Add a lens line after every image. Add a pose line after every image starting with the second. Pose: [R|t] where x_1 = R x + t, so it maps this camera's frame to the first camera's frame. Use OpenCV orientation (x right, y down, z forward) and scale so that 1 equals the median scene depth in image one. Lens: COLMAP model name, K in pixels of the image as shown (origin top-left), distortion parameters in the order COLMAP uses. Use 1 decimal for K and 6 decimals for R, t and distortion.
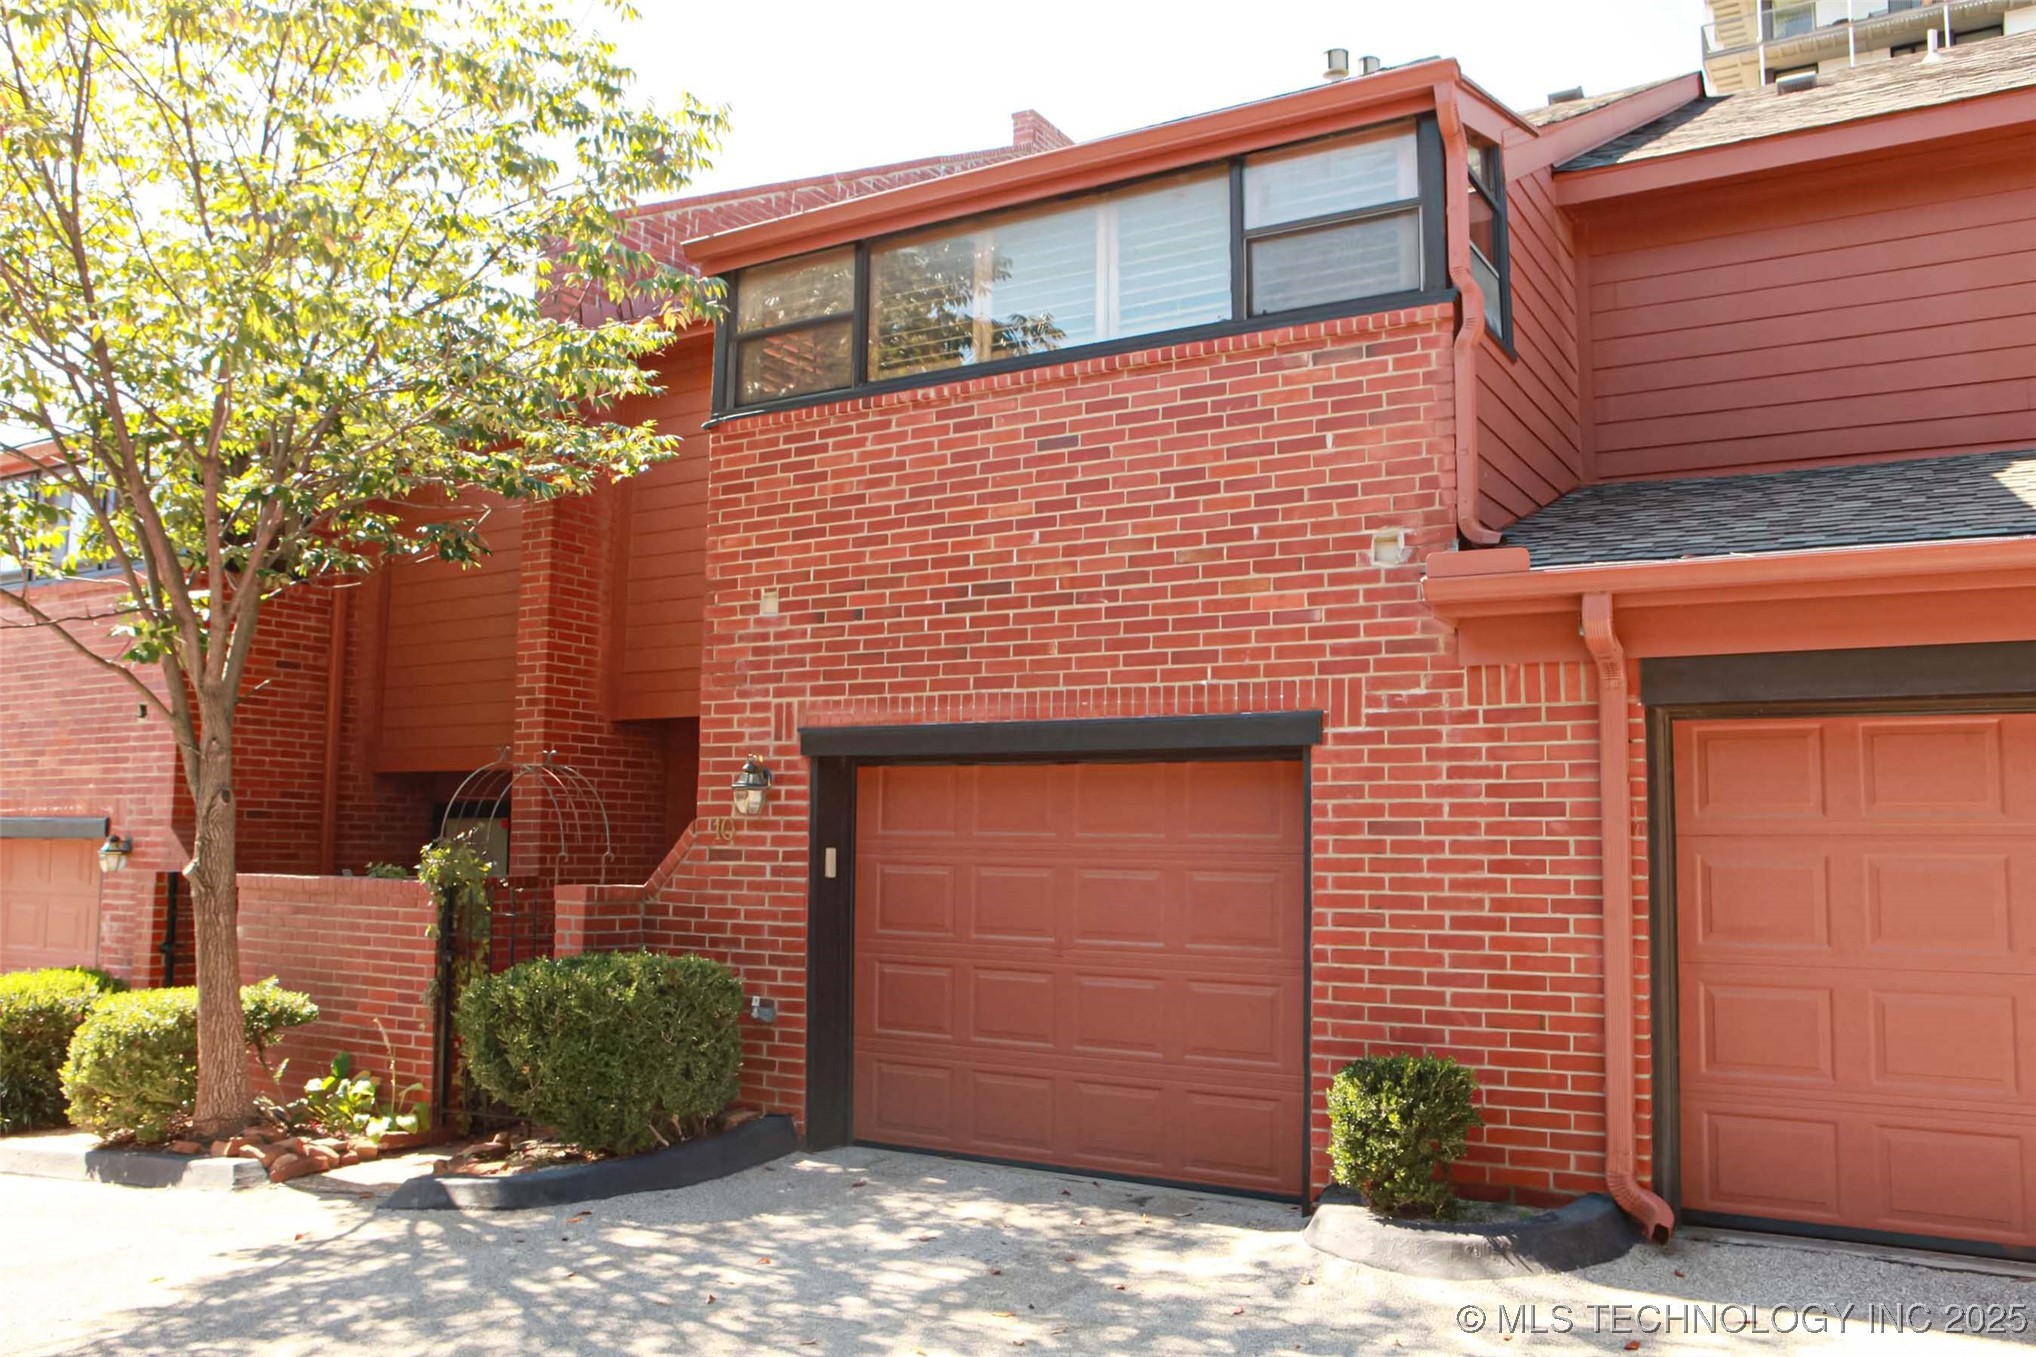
lens RADIAL K [[1587.7, 0, 1018.0], [0, 1587.7, 678.5], [0, 0, 1]] dist [-0.032566, 0.003506]
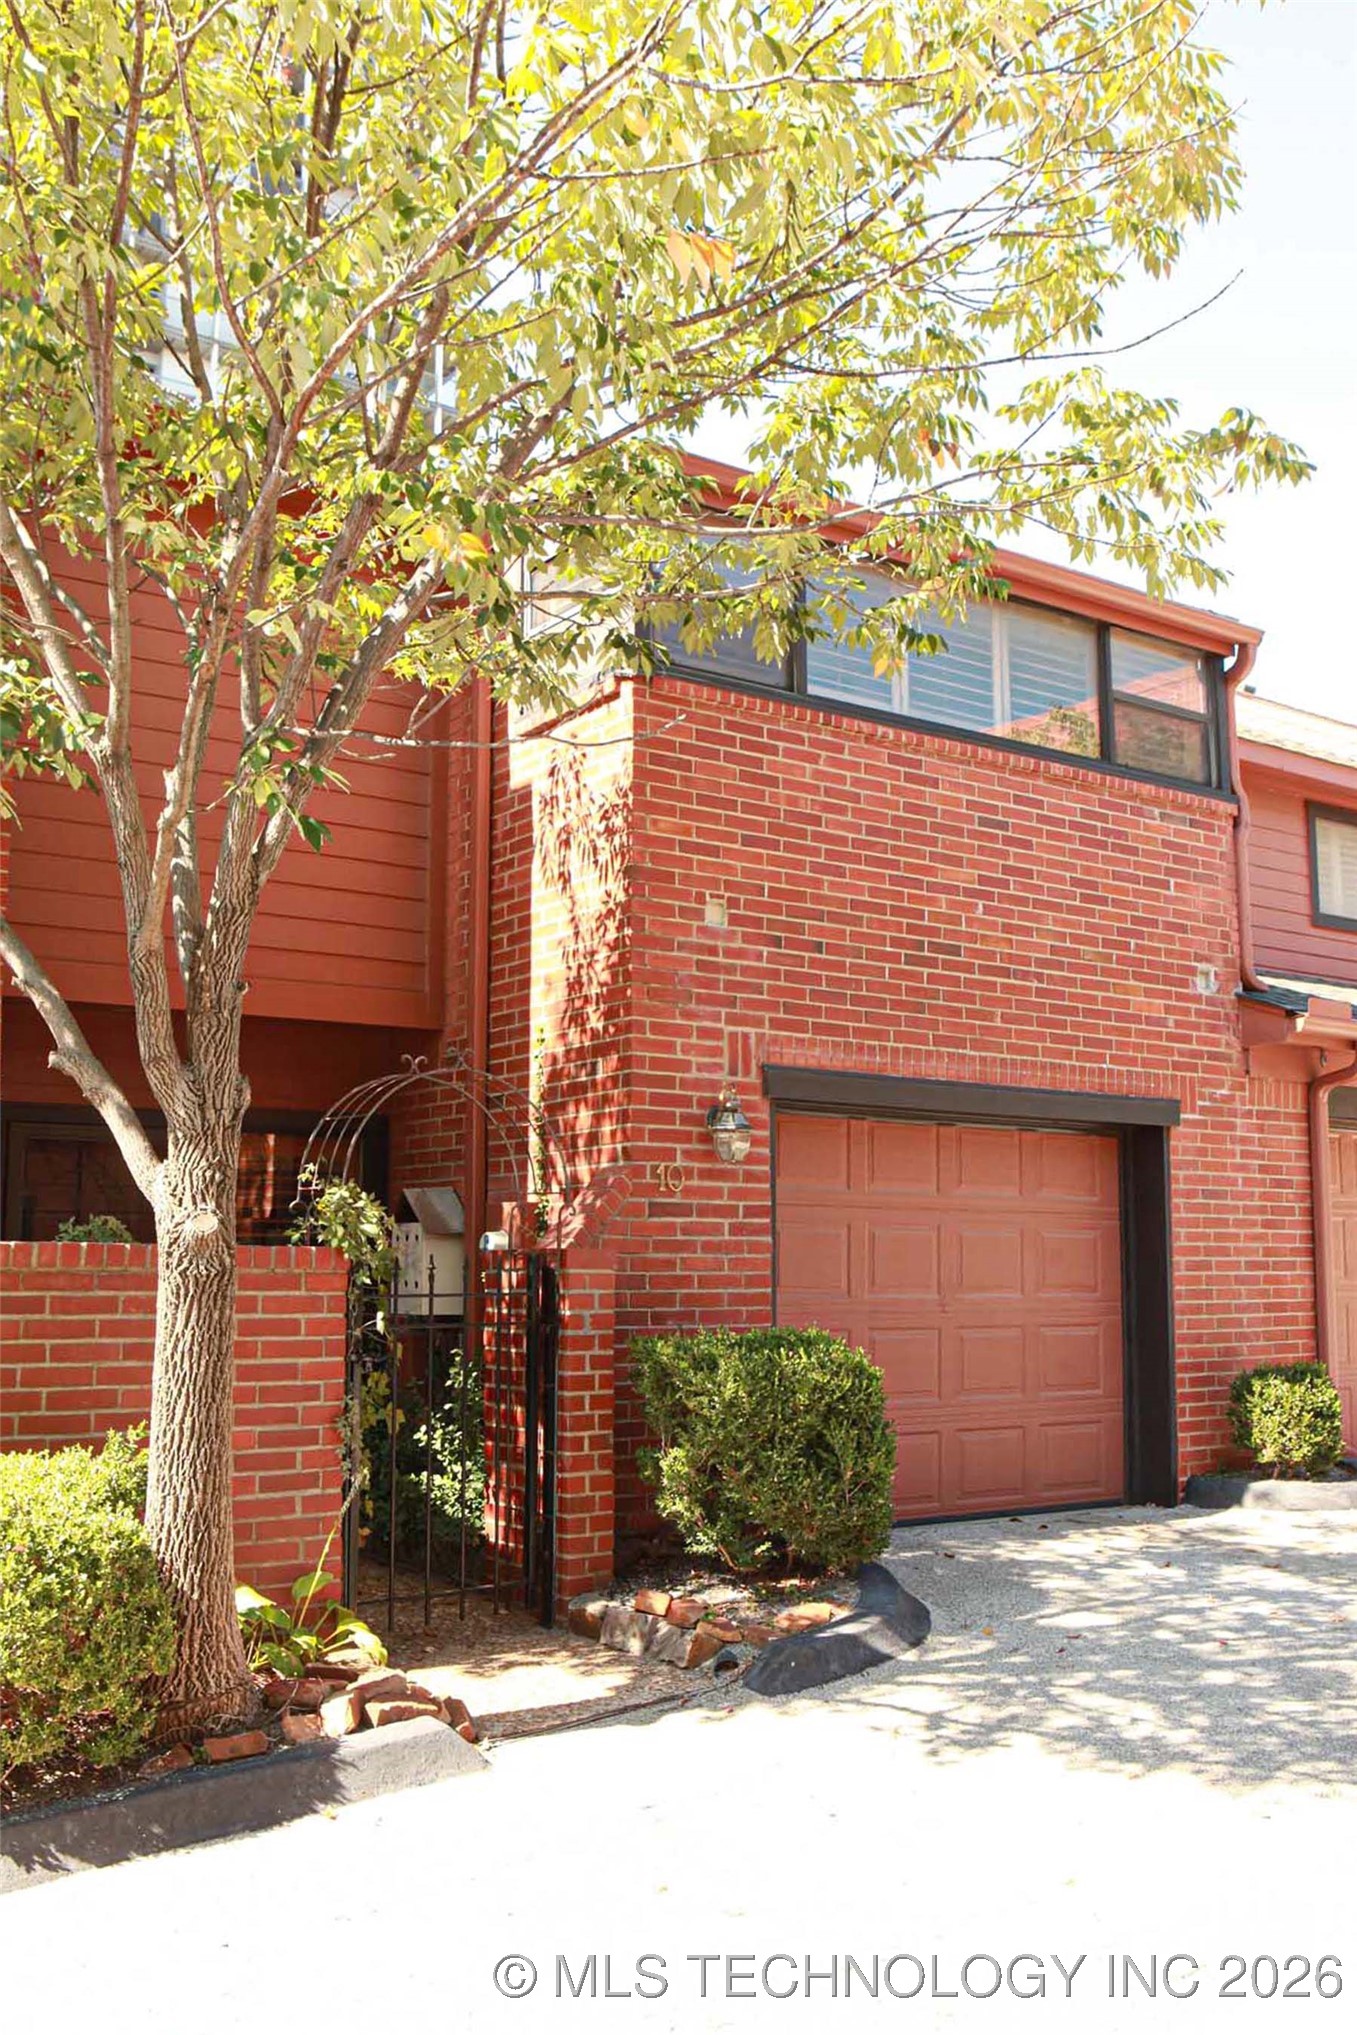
lens RADIAL K [[1787.1, 0, 678.5], [0, 1787.1, 1017.5], [0, 0, 1]] dist [-0.001283, -0.000725]
pose [[0.422685, 0.112161, 0.899309, -1.090270], [-0.097220, 0.992198, -0.078051, 0.090868], [-0.901047, -0.054440, 0.430291, 0.651521]]
